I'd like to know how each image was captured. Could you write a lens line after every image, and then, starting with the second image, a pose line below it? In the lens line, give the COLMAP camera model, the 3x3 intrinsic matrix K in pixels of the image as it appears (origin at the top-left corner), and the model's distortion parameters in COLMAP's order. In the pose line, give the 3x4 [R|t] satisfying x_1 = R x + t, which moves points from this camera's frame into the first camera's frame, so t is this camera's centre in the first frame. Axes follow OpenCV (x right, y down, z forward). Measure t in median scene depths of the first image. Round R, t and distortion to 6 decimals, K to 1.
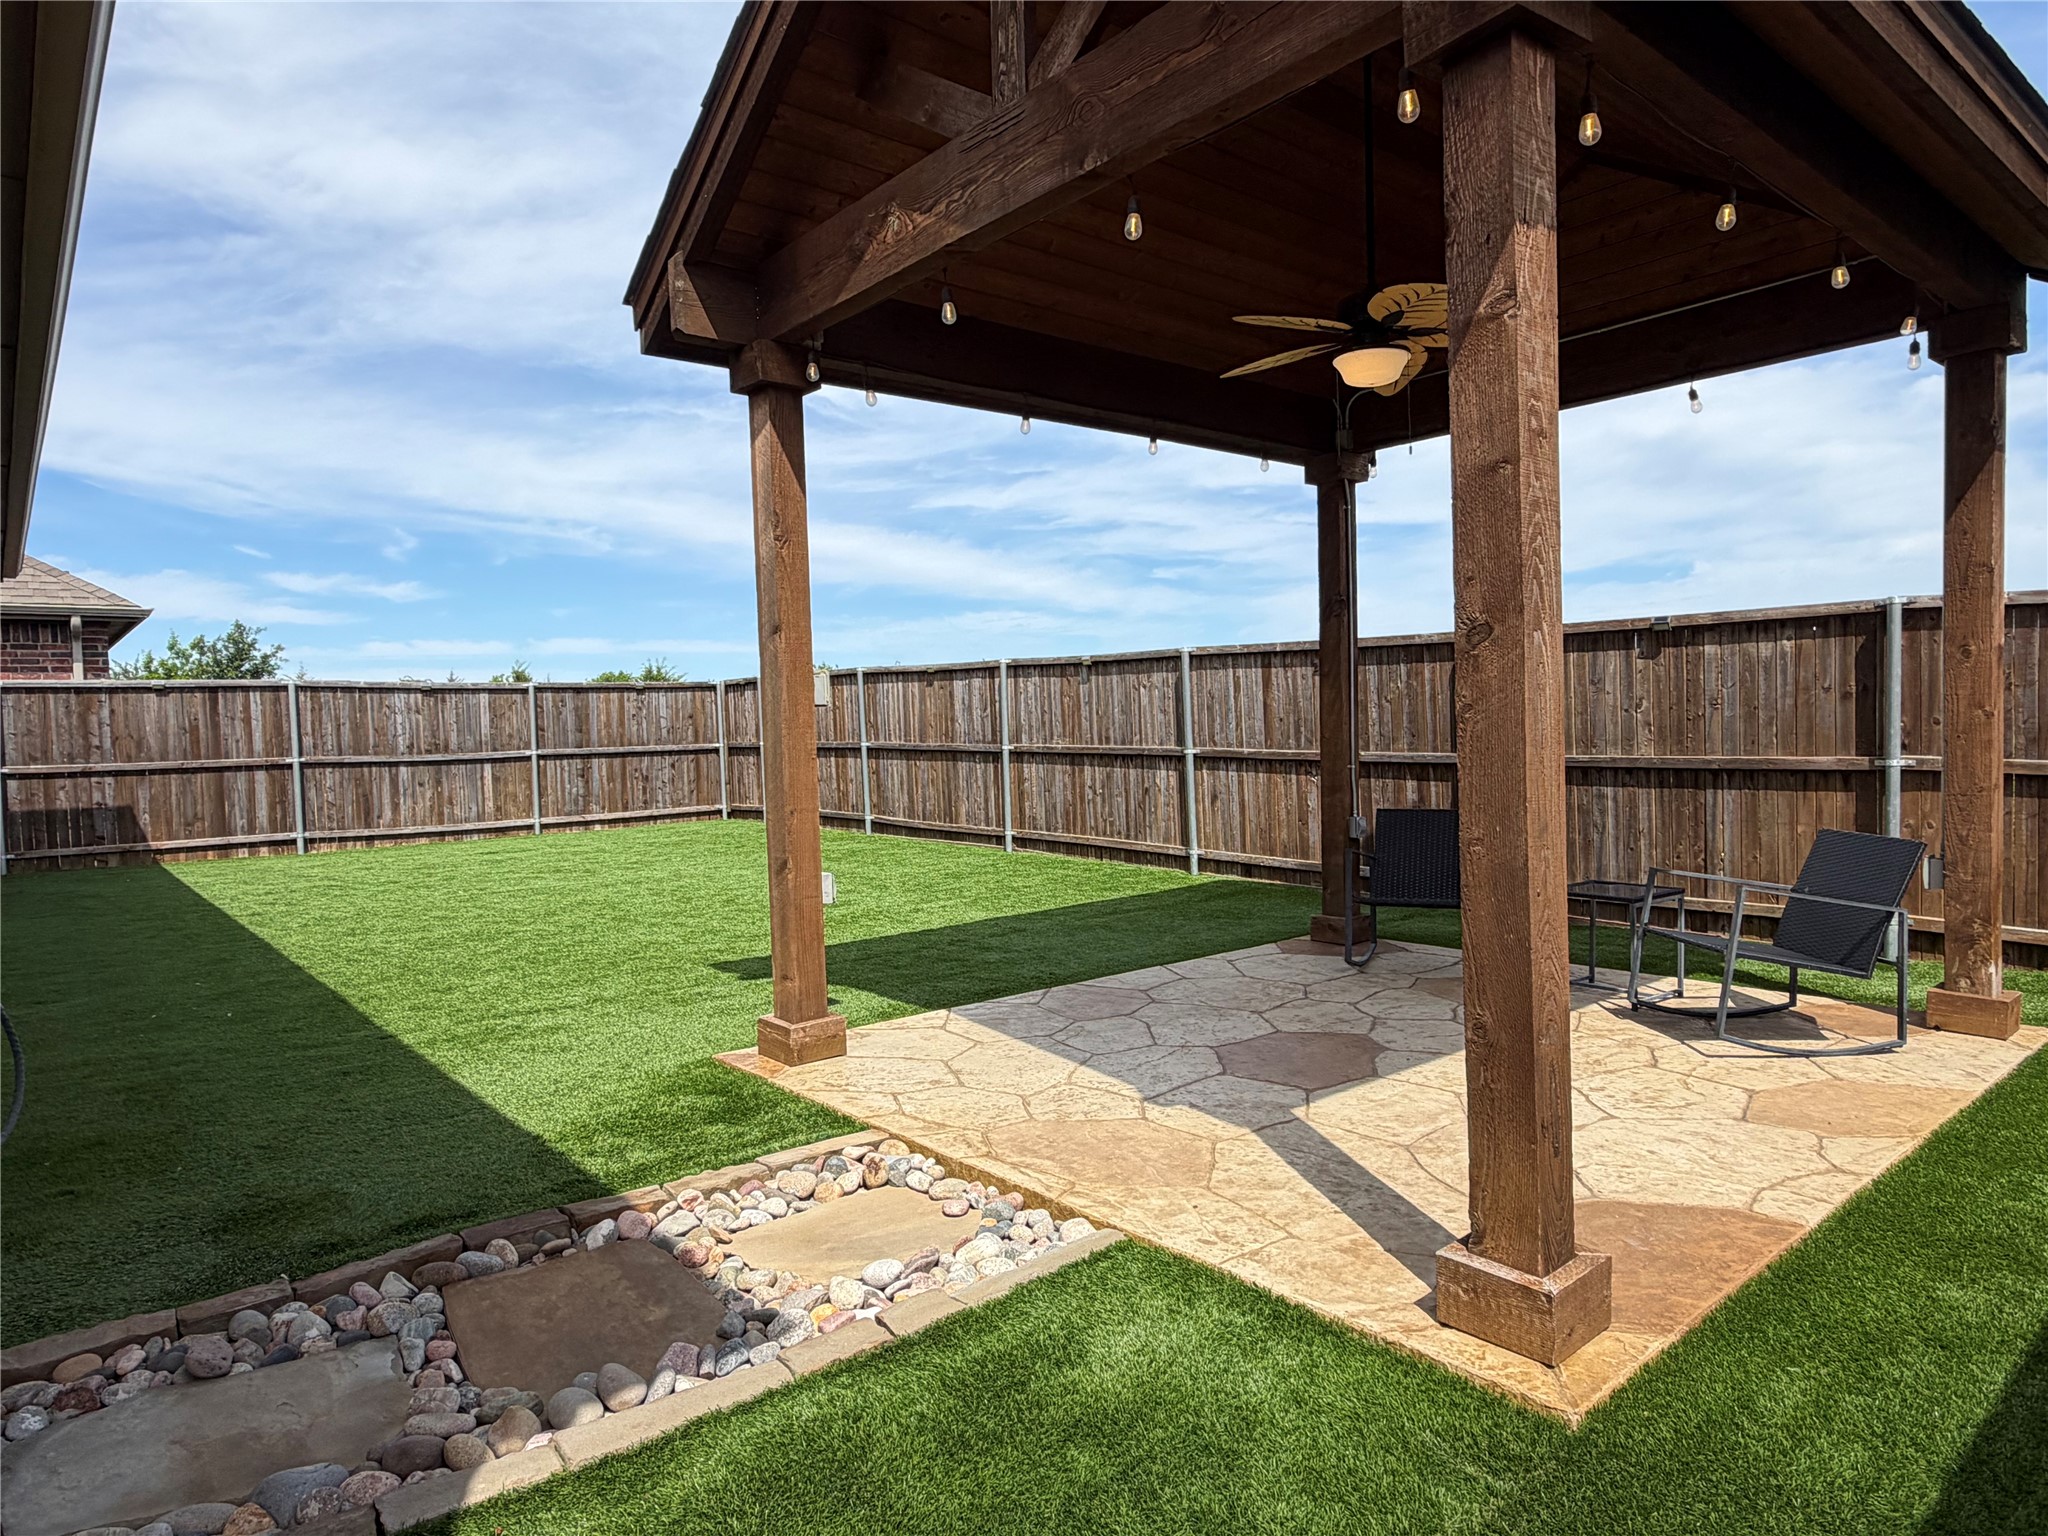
lens RADIAL K [[1208.1, 0, 1021.9], [0, 1208.1, 764.8], [0, 0, 1]] dist [-0.001386, 0.001555]
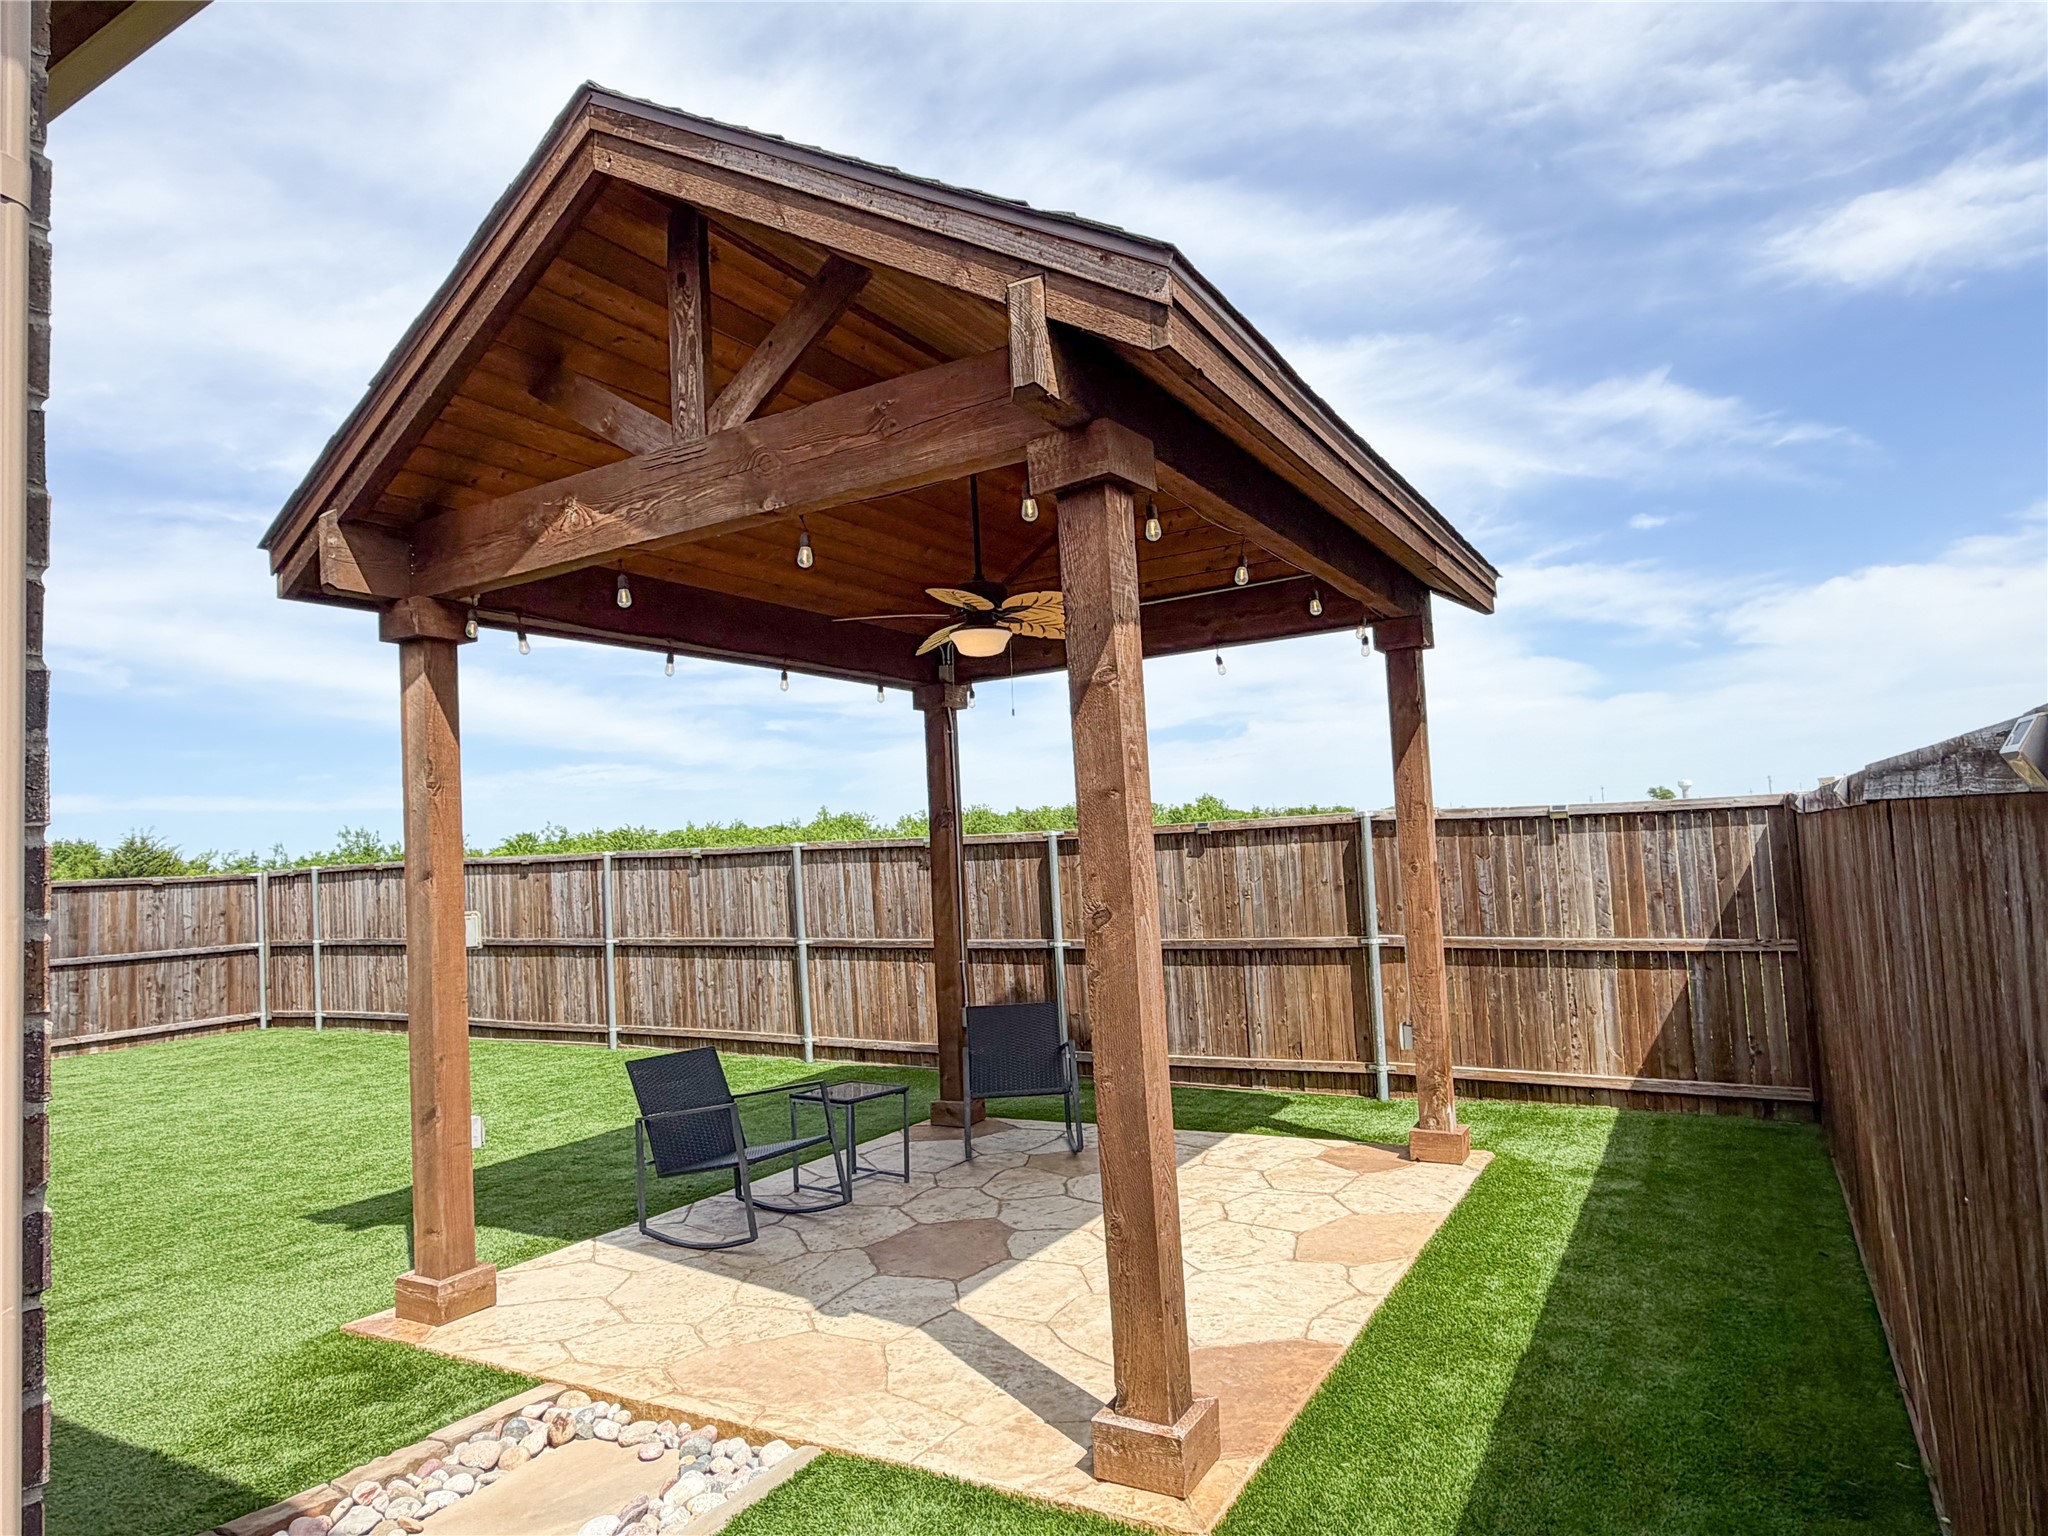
lens RADIAL K [[1208.1, 0, 1013.2], [0, 1208.1, 777.3], [0, 0, 1]] dist [-0.001386, 0.001555]
pose [[0.942965, -0.000129, 0.332893, -0.077821], [0.039445, 0.992998, -0.111349, -0.061480], [-0.330548, 0.118129, 0.936367, -0.111952]]
